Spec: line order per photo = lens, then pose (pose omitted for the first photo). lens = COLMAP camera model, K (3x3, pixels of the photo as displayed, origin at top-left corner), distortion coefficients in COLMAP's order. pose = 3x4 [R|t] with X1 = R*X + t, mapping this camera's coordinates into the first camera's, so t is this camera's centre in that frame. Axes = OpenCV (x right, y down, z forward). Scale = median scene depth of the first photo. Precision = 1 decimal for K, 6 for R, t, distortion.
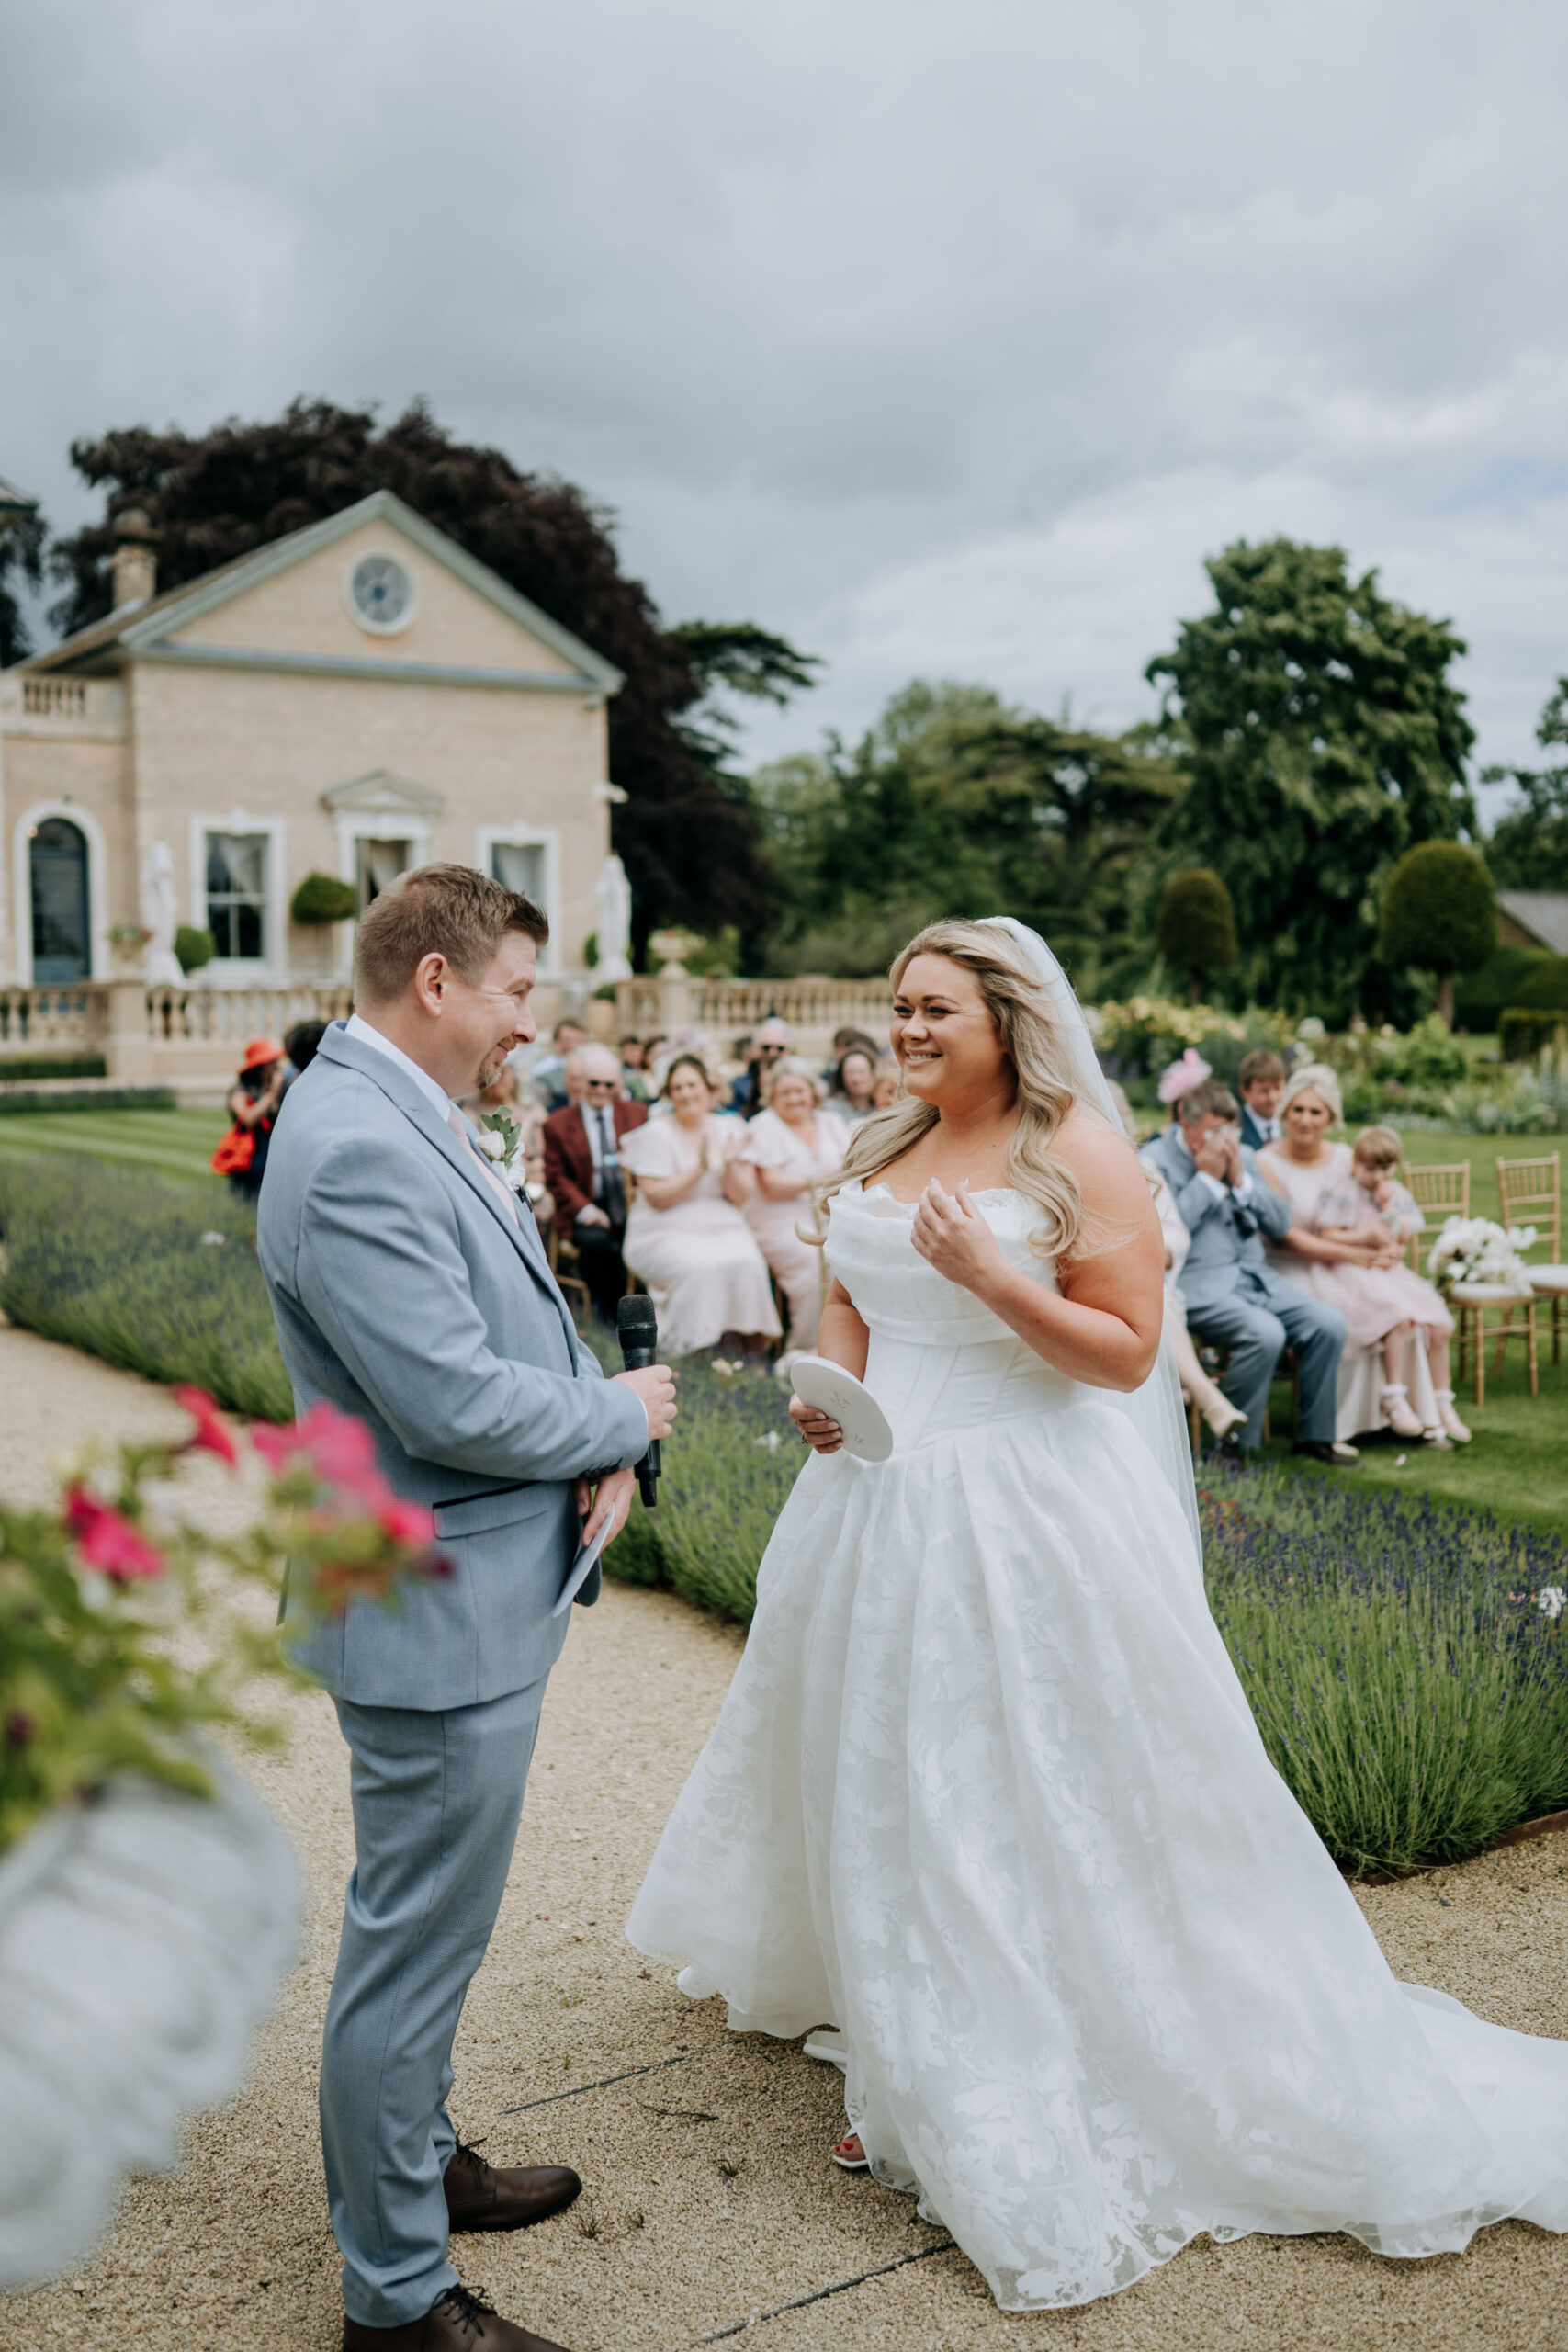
lens RADIAL K [[2217.4, 0, 783.0], [0, 2217.4, 1168.9], [0, 0, 1]] dist [-0.007209, 0.011591]
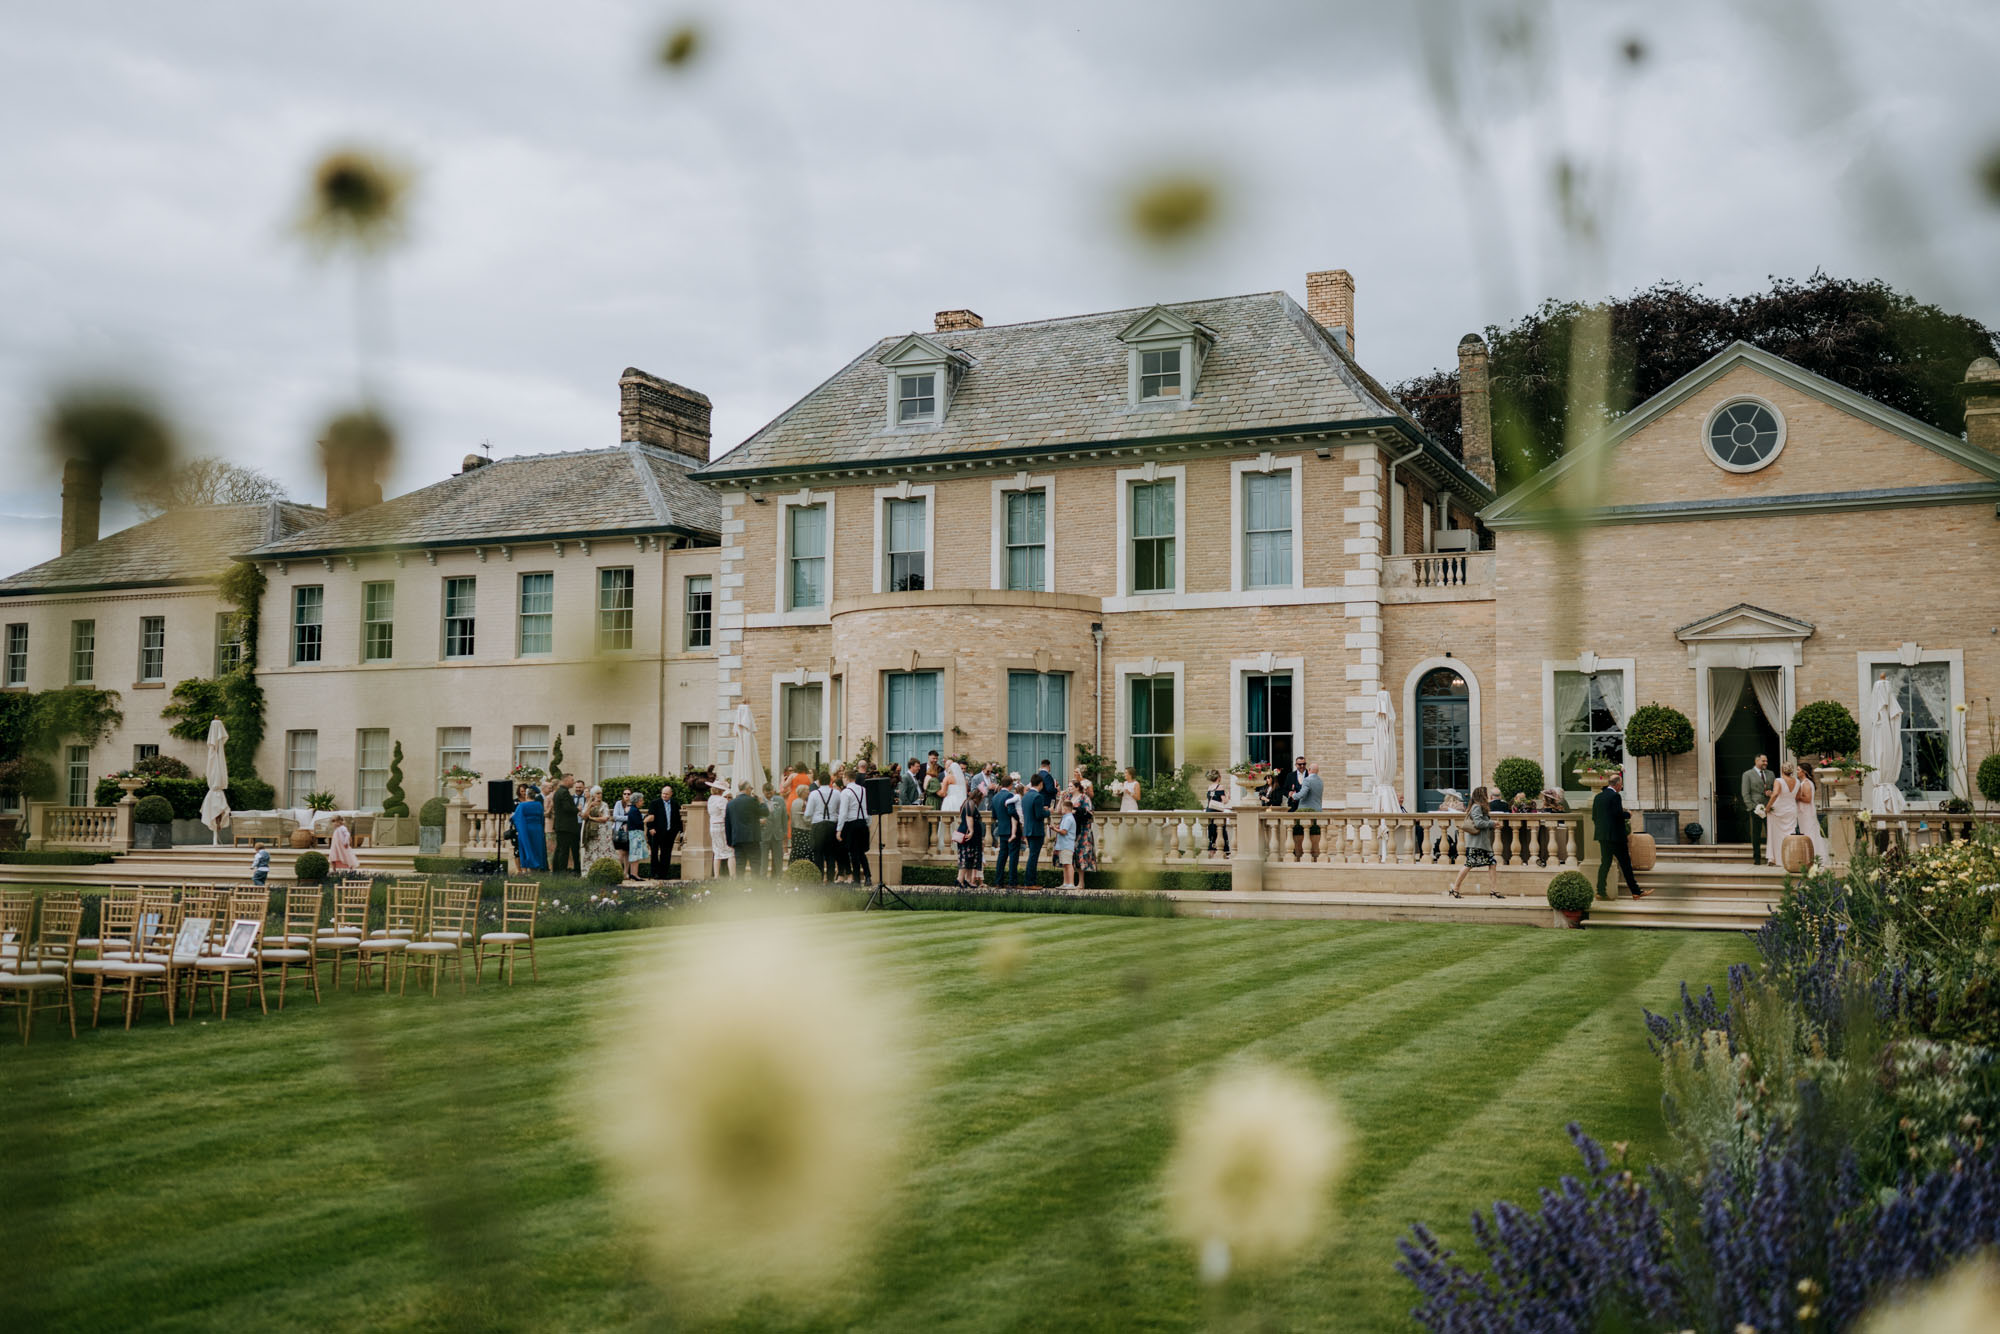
lens RADIAL K [[1885.7, 0, 1001.5], [0, 1885.7, 662.0], [0, 0, 1]] dist [-0.007209, 0.011591]
pose [[0.509564, -0.063942, -0.858053, 0.367561], [-0.078086, 0.989683, -0.120123, -0.021504], [0.856882, 0.128213, 0.499314, 0.265876]]
